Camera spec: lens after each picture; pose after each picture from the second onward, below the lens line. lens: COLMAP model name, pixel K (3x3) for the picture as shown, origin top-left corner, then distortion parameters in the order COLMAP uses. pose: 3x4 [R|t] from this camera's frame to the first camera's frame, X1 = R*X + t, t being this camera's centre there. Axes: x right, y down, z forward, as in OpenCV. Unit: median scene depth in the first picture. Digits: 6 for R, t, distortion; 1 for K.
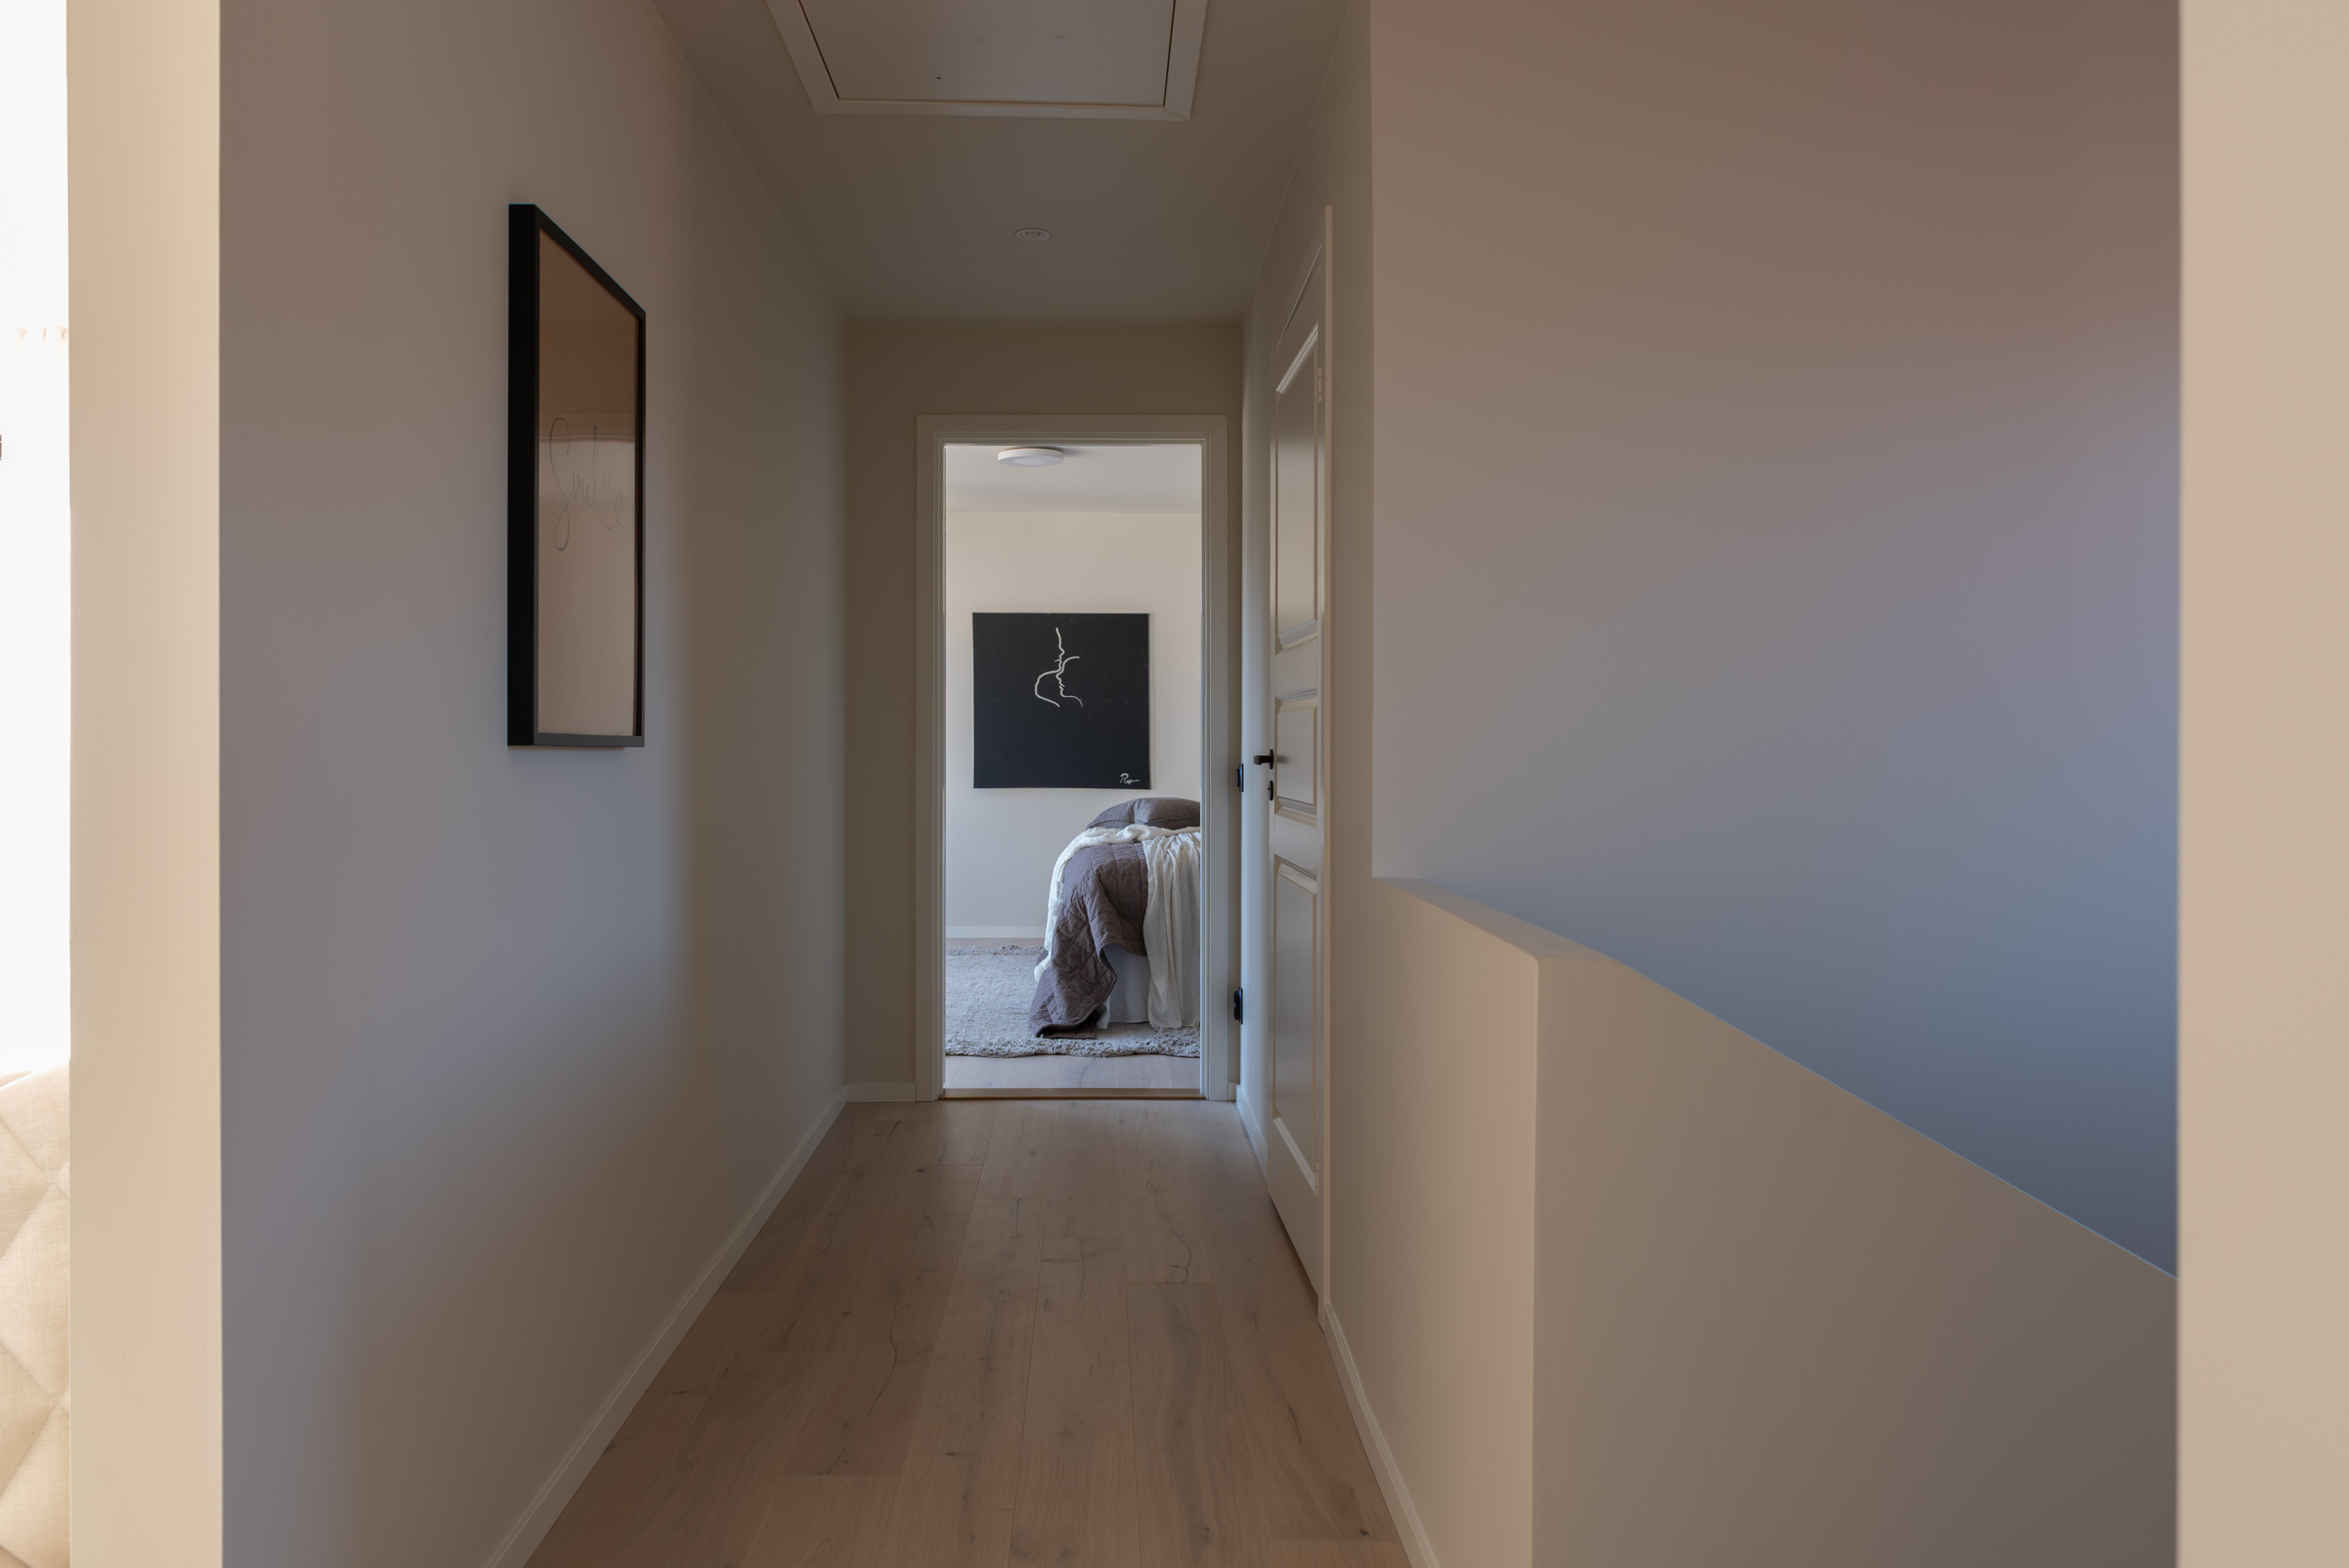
lens RADIAL K [[1590.7, 0, 1166.3], [0, 1590.7, 780.9], [0, 0, 1]] dist [0.005250, 0.002924]
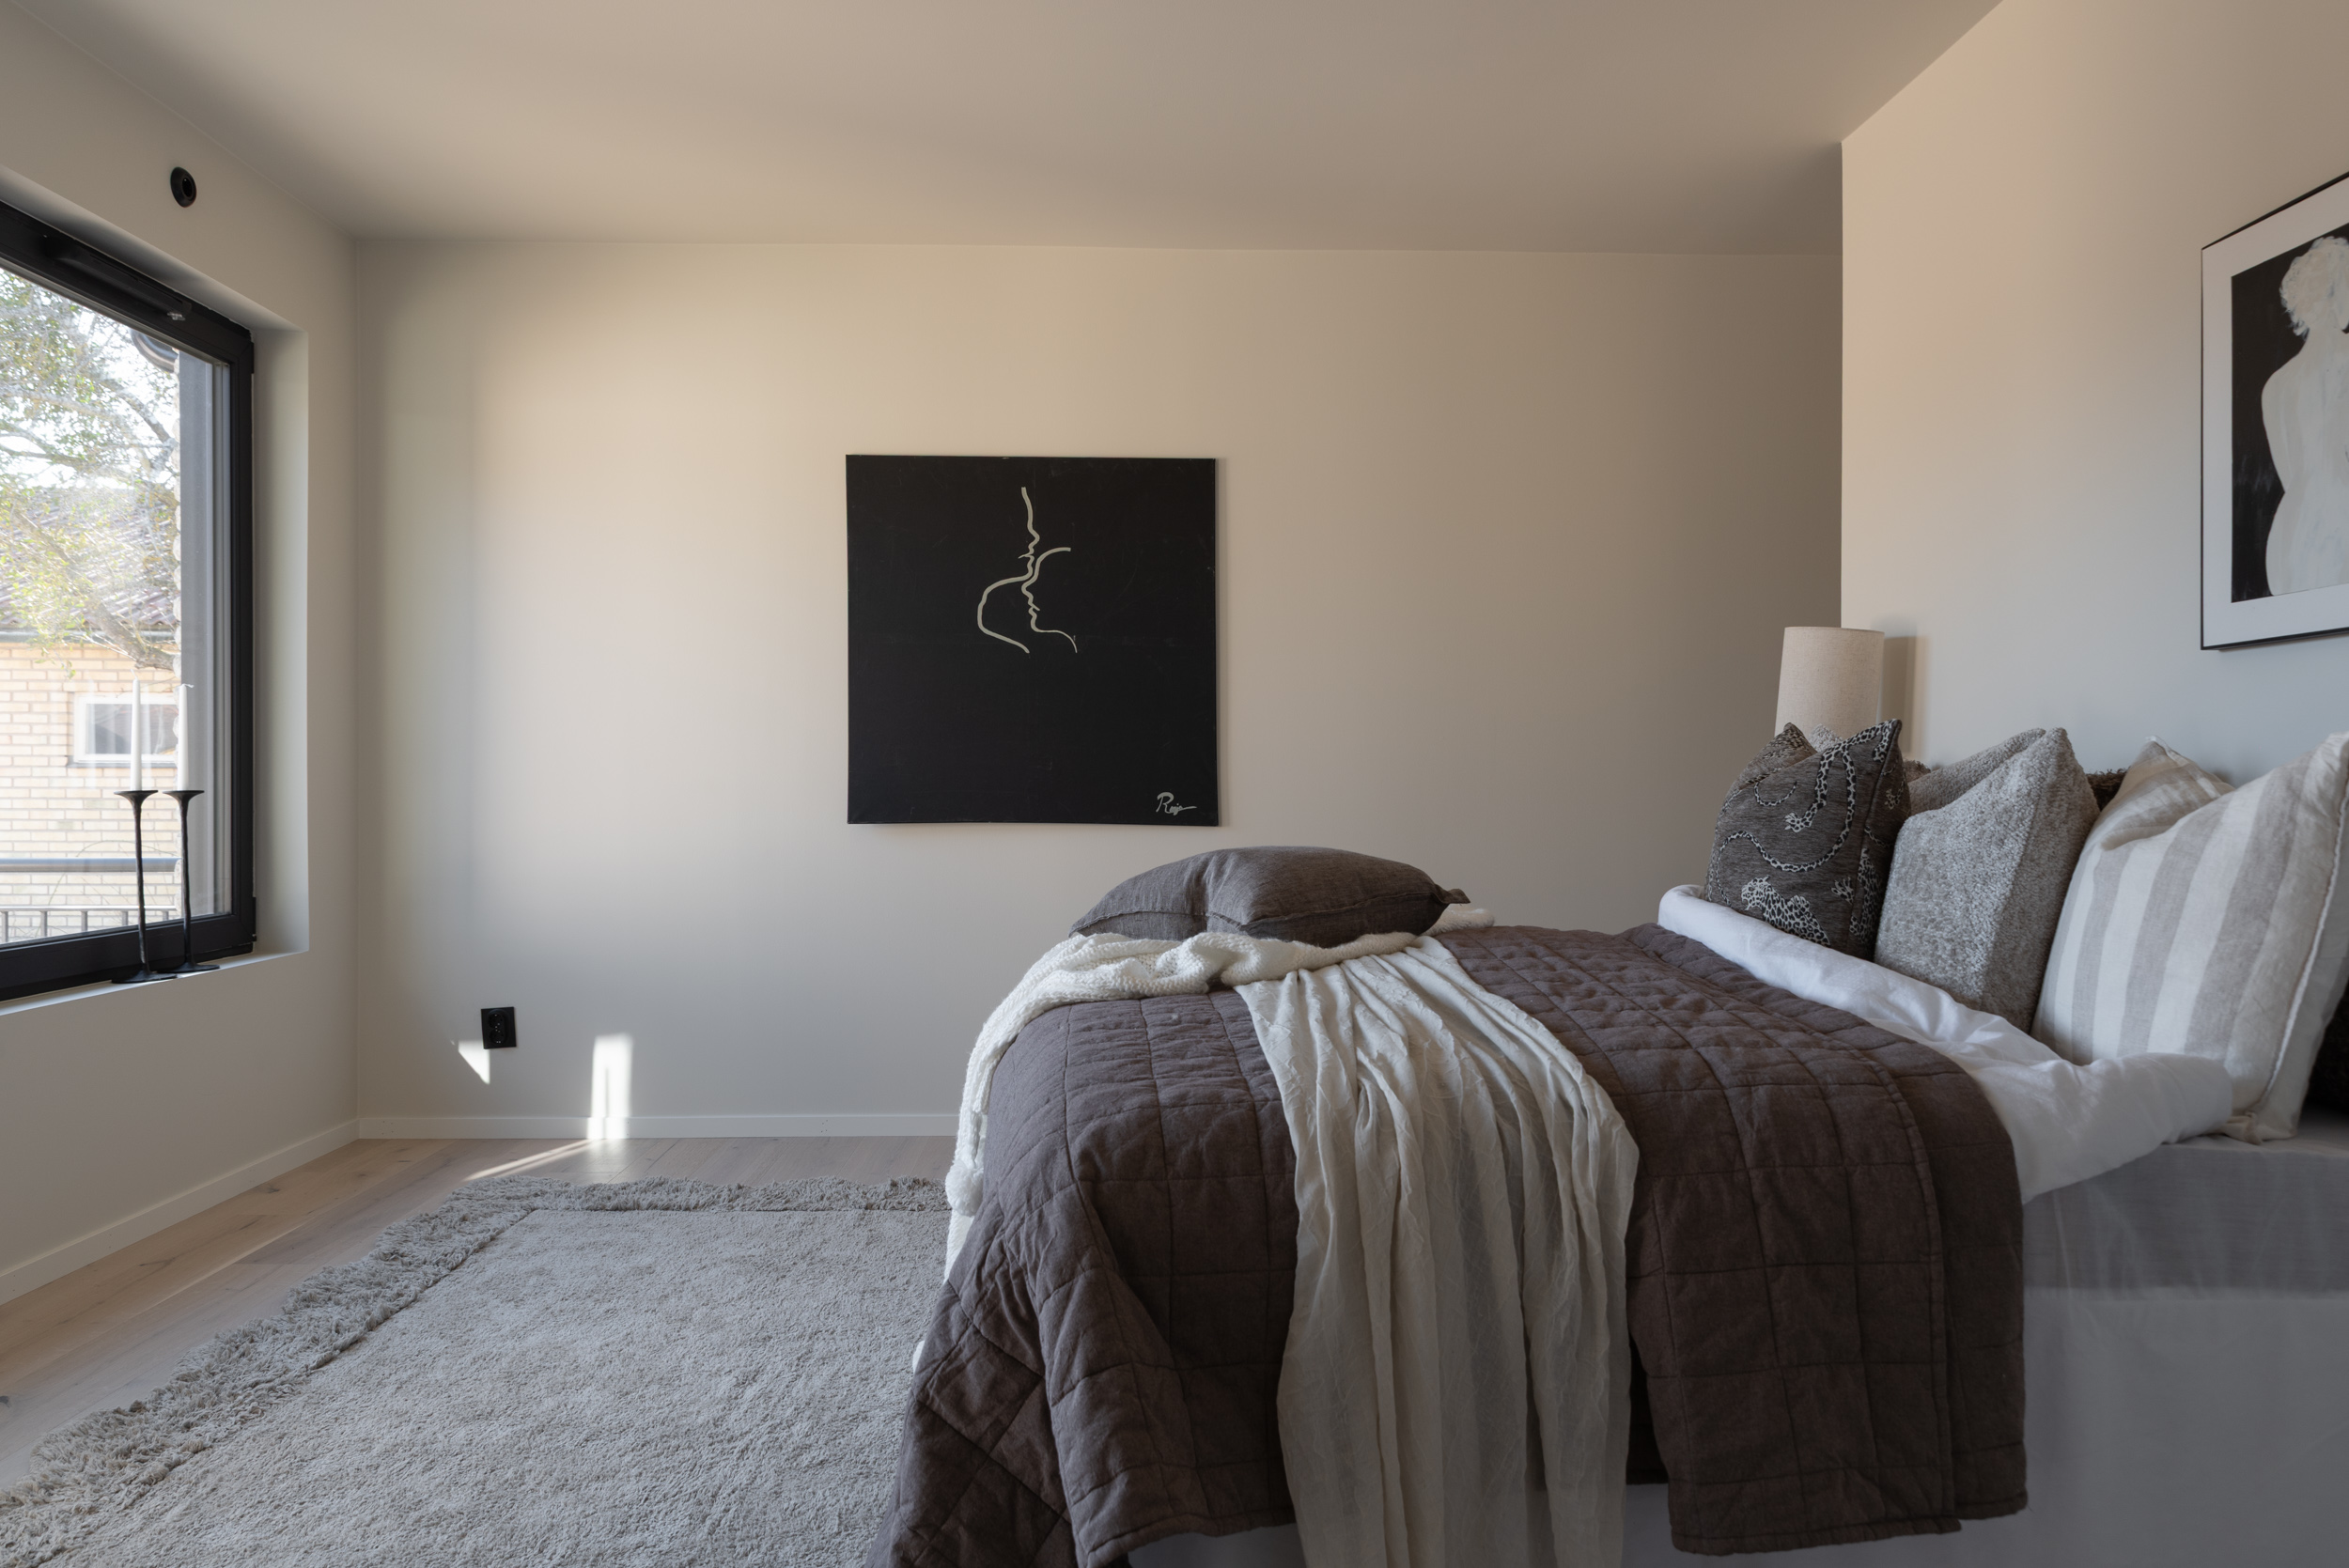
lens RADIAL K [[1590.7, 0, 1166.3], [0, 1590.7, 780.9], [0, 0, 1]] dist [0.005250, 0.002924]
pose [[0.999889, -0.001088, -0.014837, -0.024411], [0.000717, 0.999688, -0.024984, 0.004808], [0.014860, 0.024971, 0.999578, 0.675023]]
